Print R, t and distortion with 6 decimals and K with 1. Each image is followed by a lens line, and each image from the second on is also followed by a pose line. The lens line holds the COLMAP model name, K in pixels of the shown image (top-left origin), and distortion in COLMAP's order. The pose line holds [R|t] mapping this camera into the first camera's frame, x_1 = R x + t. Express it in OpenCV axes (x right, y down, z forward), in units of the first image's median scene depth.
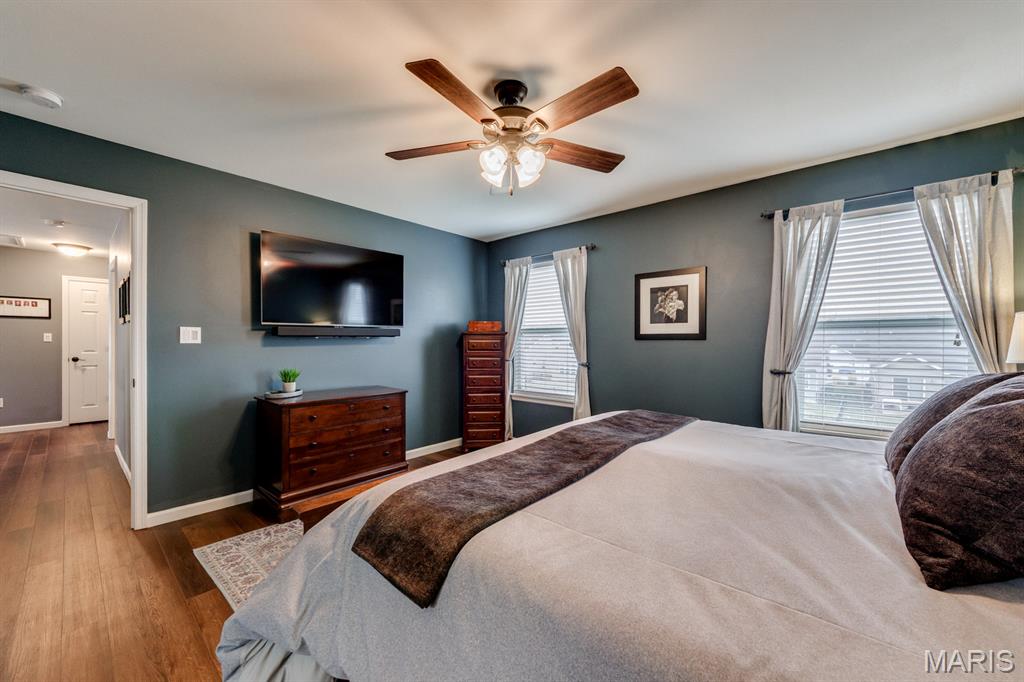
lens RADIAL K [[392.9, 0, 509.9], [0, 392.9, 342.7], [0, 0, 1]] dist [-0.001140, -0.000089]
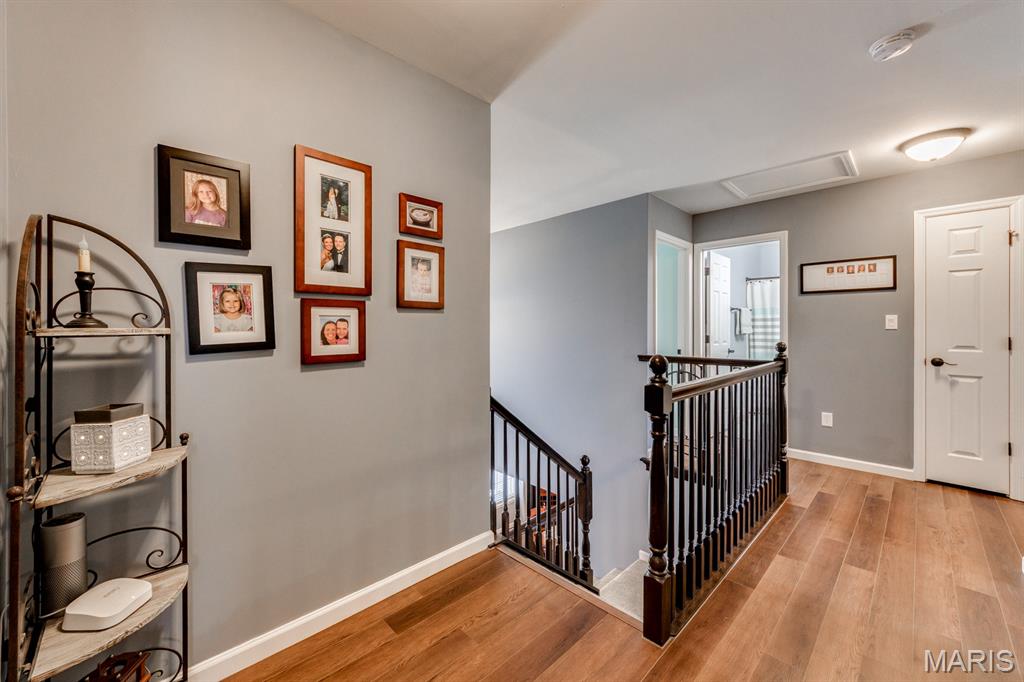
lens RADIAL K [[396.9, 0, 515.9], [0, 396.9, 329.7], [0, 0, 1]] dist [-0.002343, 0.000184]
pose [[-0.080541, -0.001439, -0.996750, -0.536858], [-0.000802, 0.999999, -0.001379, -0.000246], [0.996751, 0.000688, -0.080542, 0.482766]]
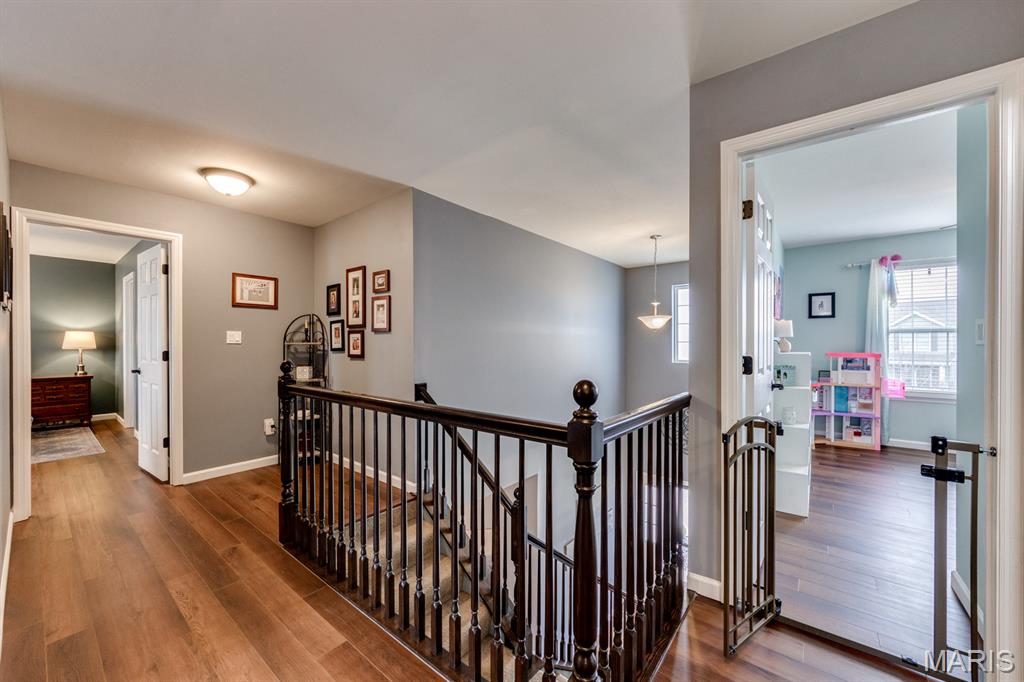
lens RADIAL K [[392.9, 0, 509.9], [0, 392.9, 342.7], [0, 0, 1]] dist [-0.001140, -0.000089]
pose [[-0.999189, -0.000517, -0.040274, -1.303041], [-0.000919, 0.999950, 0.009982, -0.012105], [0.040267, 0.010011, -0.999139, 1.254567]]
